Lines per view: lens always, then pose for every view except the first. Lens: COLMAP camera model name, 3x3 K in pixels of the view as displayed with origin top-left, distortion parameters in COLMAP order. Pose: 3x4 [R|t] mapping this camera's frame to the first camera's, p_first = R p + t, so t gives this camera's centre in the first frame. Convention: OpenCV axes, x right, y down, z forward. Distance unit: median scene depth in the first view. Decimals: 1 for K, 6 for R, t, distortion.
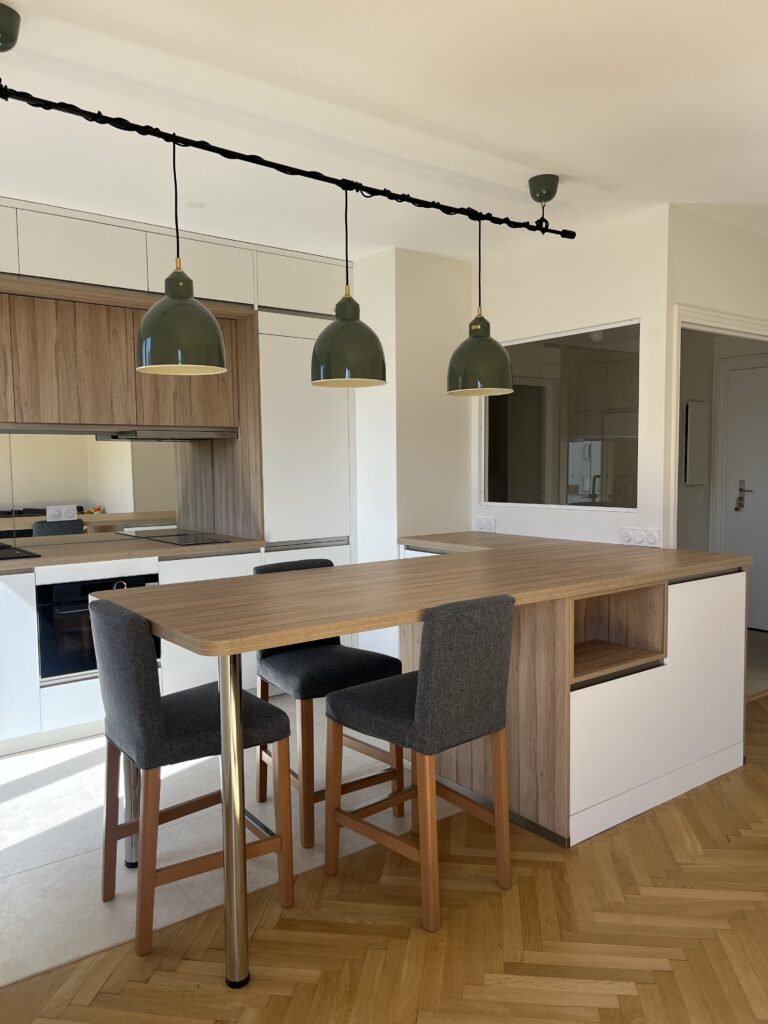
lens RADIAL K [[775.3, 0, 386.6], [0, 775.3, 525.1], [0, 0, 1]] dist [0.064166, -0.095470]
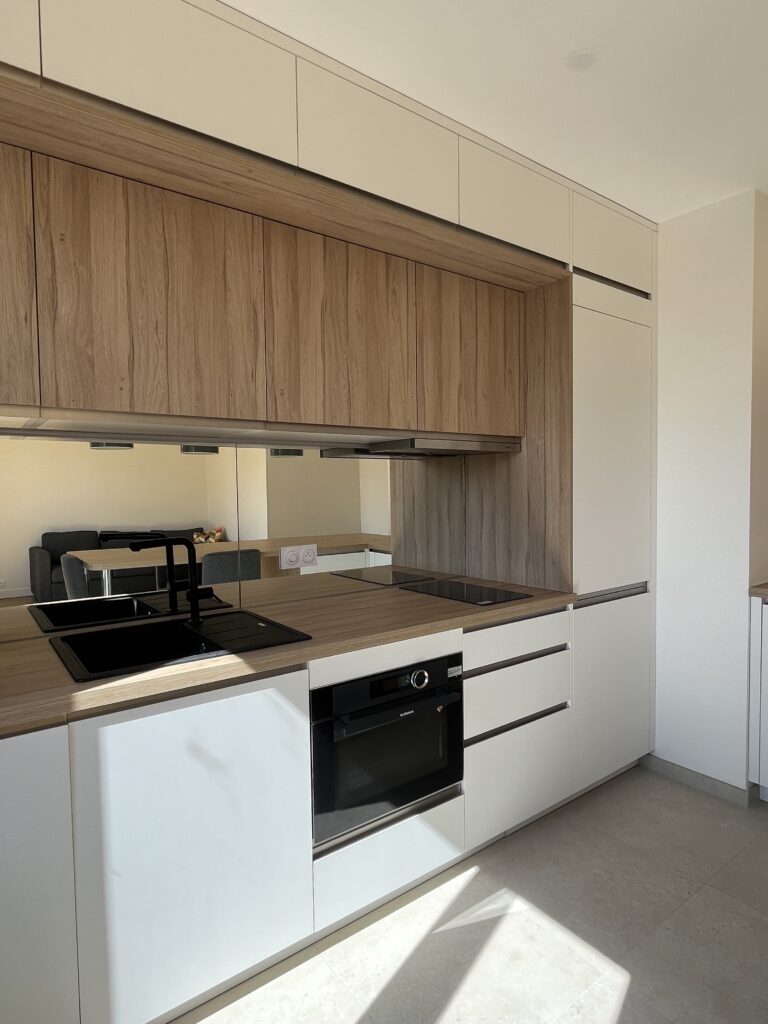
lens RADIAL K [[577.5, 0, 388.0], [0, 577.5, 514.3], [0, 0, 1]] dist [0.002968, 0.000126]
pose [[0.999835, -0.003049, -0.017897, -0.380040], [0.002359, 0.999258, -0.038445, -0.039282], [0.018001, 0.038396, 0.999100, 0.556237]]
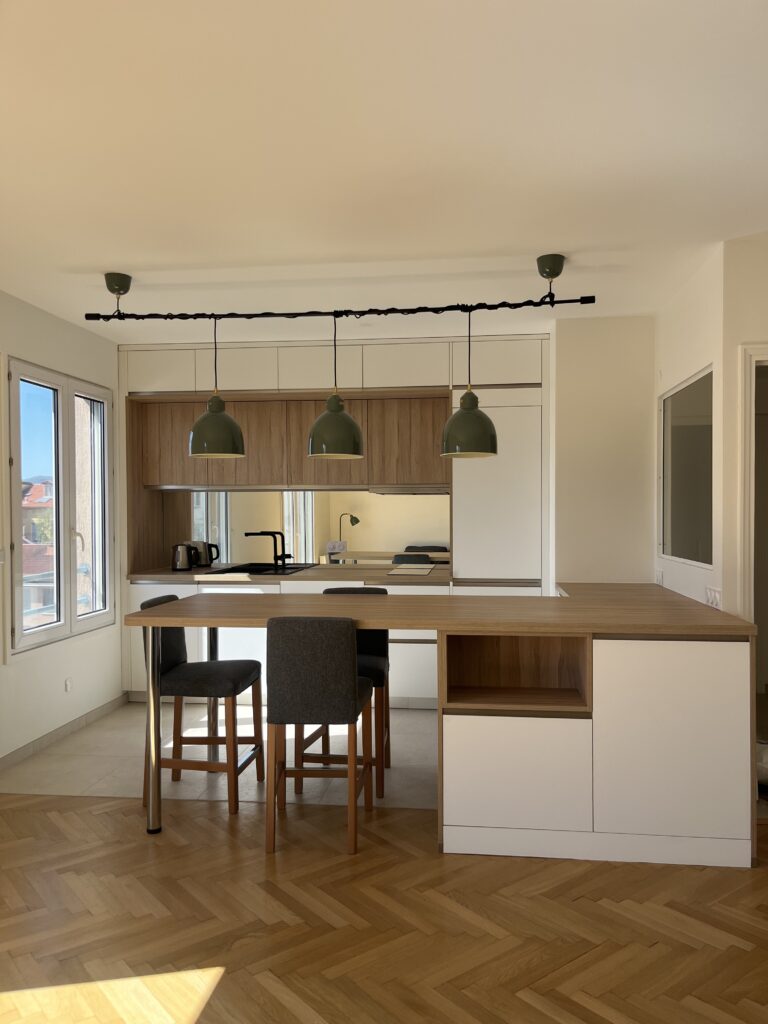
lens RADIAL K [[775.3, 0, 386.6], [0, 775.3, 525.1], [0, 0, 1]] dist [0.064166, -0.095470]
pose [[0.713652, 0.020872, -0.700190, 0.731813], [-0.061149, 0.997597, -0.032586, -0.017129], [0.697827, 0.066071, 0.713213, 0.075603]]
